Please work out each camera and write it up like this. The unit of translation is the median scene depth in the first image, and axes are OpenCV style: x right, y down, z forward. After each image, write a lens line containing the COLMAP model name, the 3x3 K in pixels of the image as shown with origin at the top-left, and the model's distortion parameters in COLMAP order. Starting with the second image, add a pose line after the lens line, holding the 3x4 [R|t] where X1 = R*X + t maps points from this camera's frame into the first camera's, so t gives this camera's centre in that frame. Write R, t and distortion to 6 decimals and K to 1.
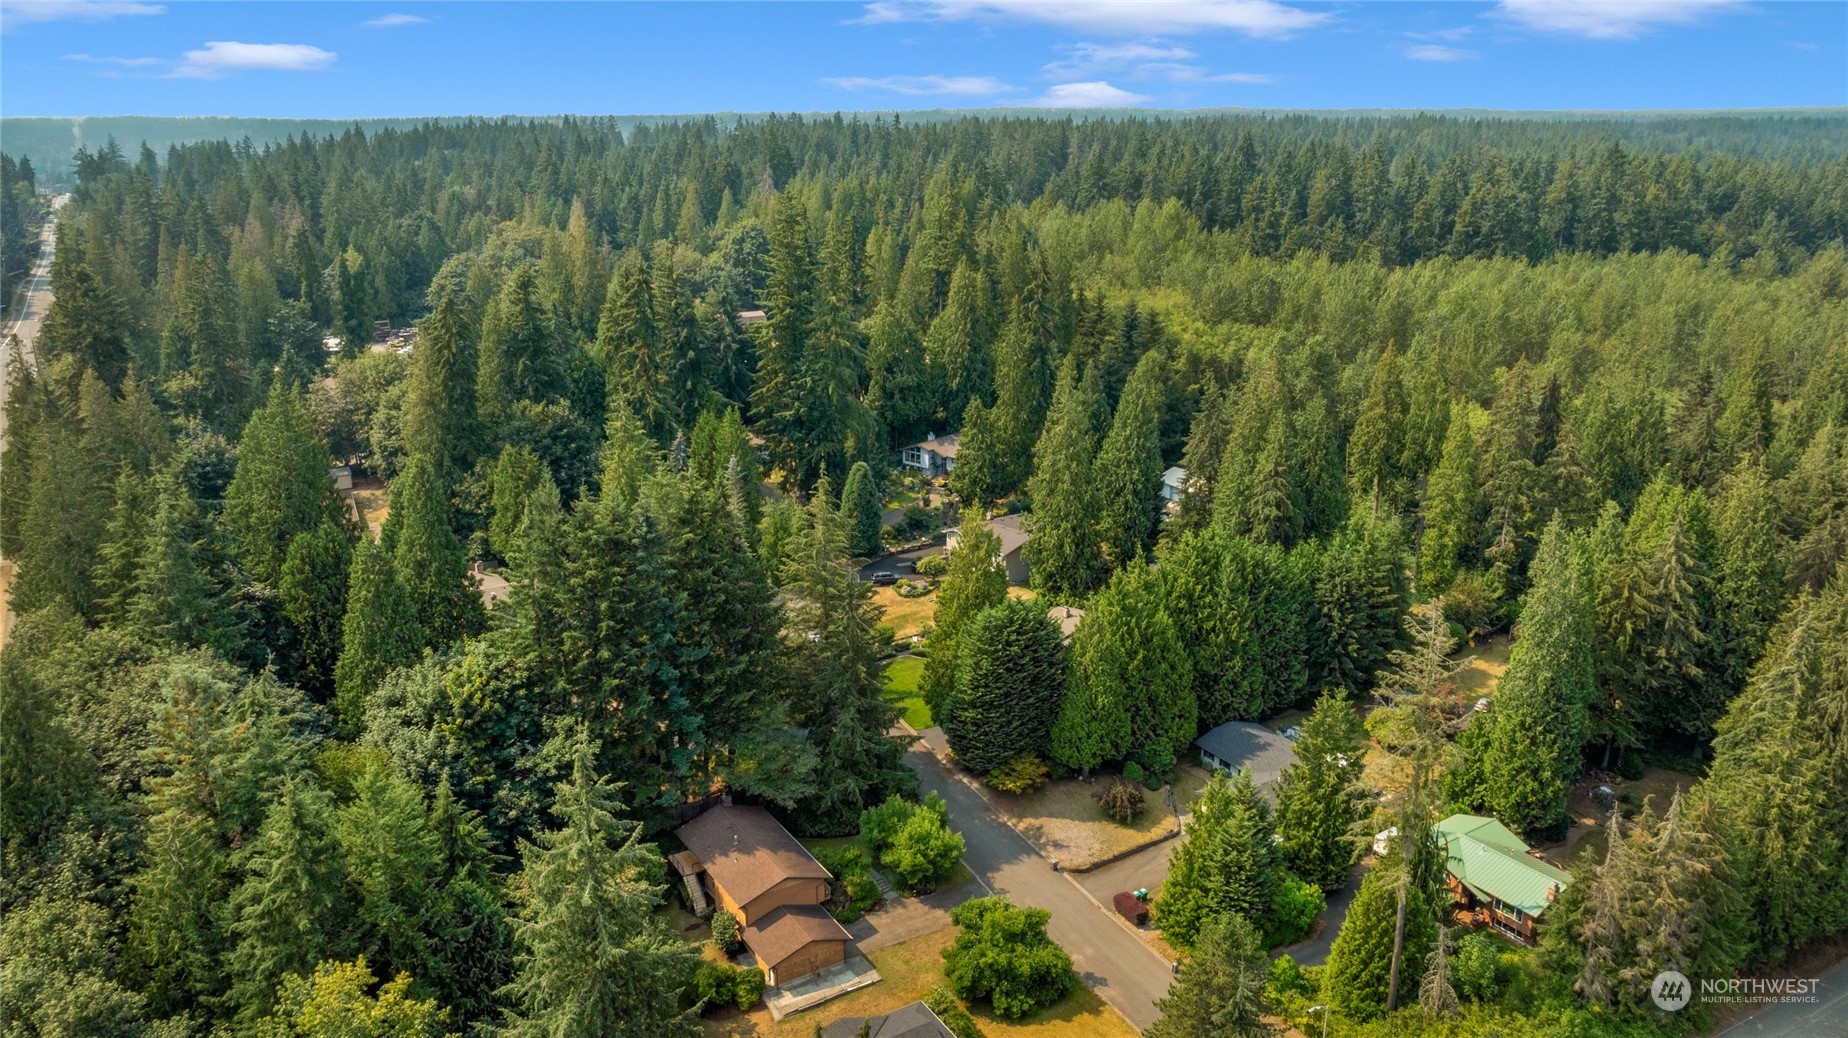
lens RADIAL K [[1368.1, 0, 923.4], [0, 1368.1, 518.6], [0, 0, 1]] dist [-0.020579, 0.019211]
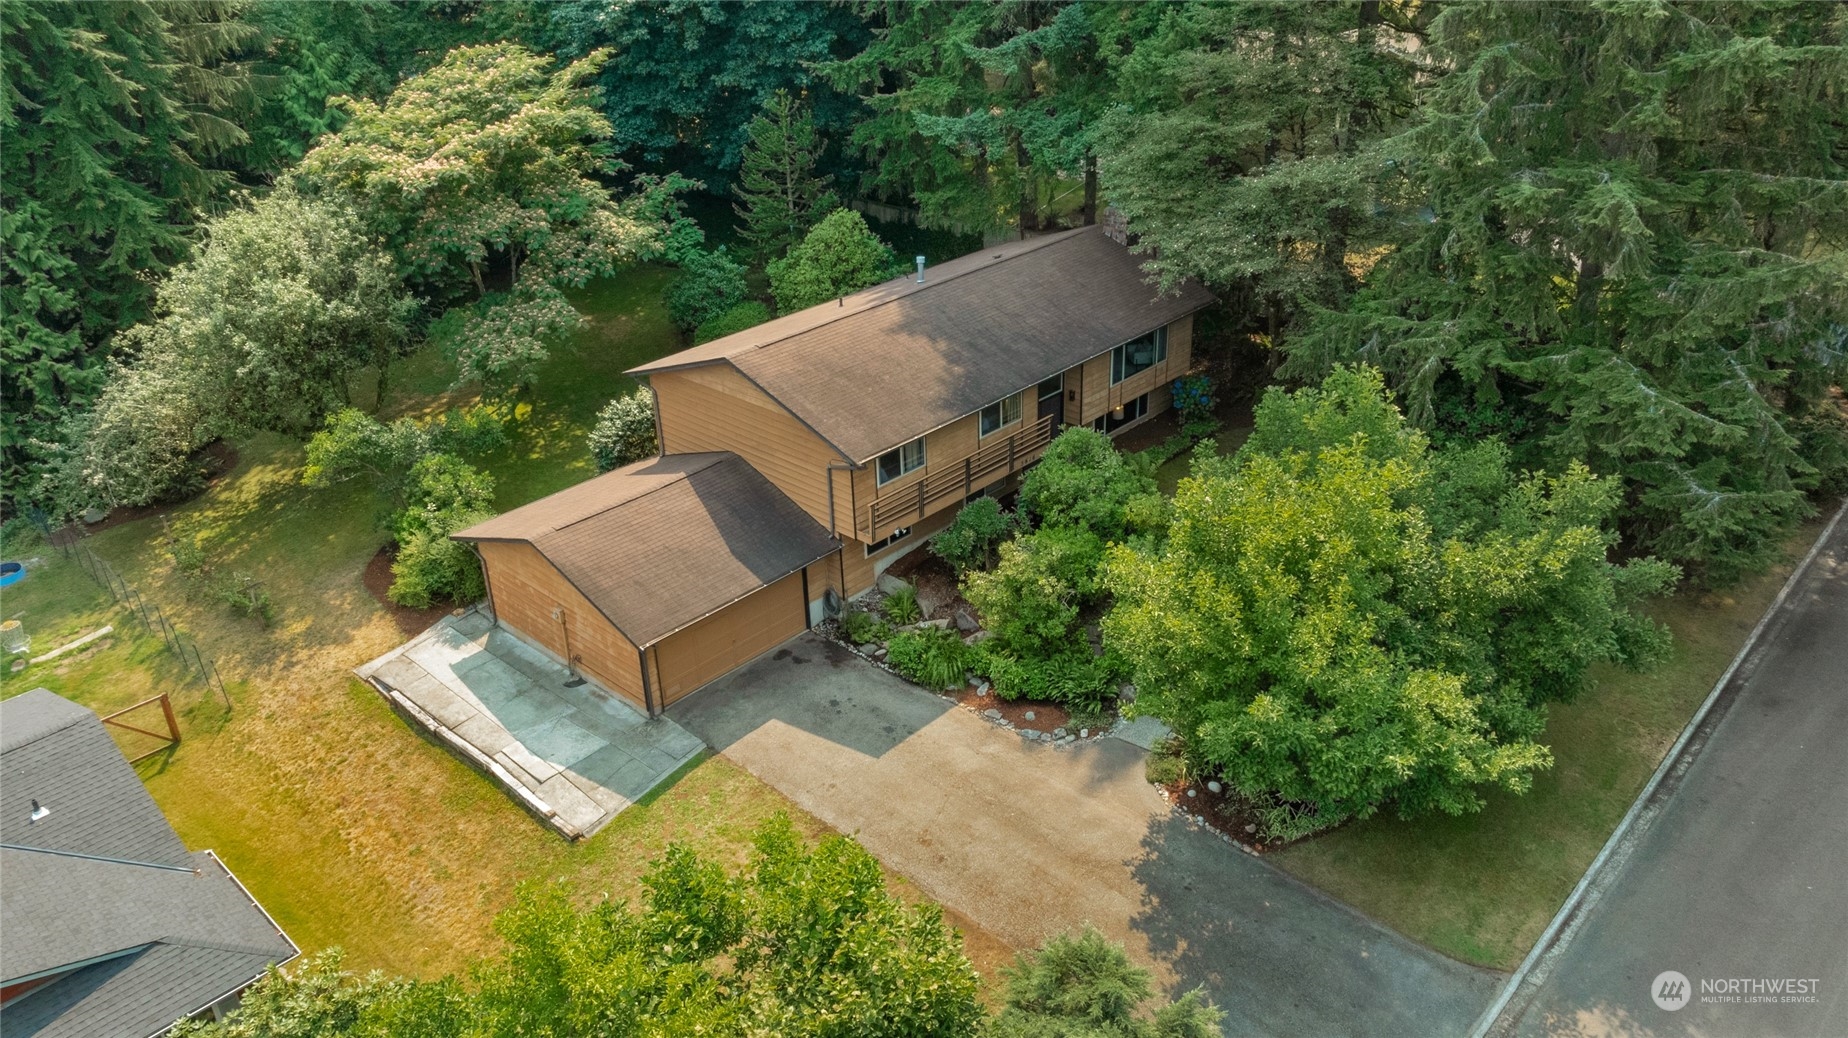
lens RADIAL K [[1368.1, 0, 950.5], [0, 1368.1, 535.4], [0, 0, 1]] dist [-0.020579, 0.019211]
pose [[0.277332, 0.441412, -0.853371, 0.151396], [-0.276297, 0.887334, 0.369187, 0.165066], [0.920189, 0.133397, 0.368047, 0.867430]]
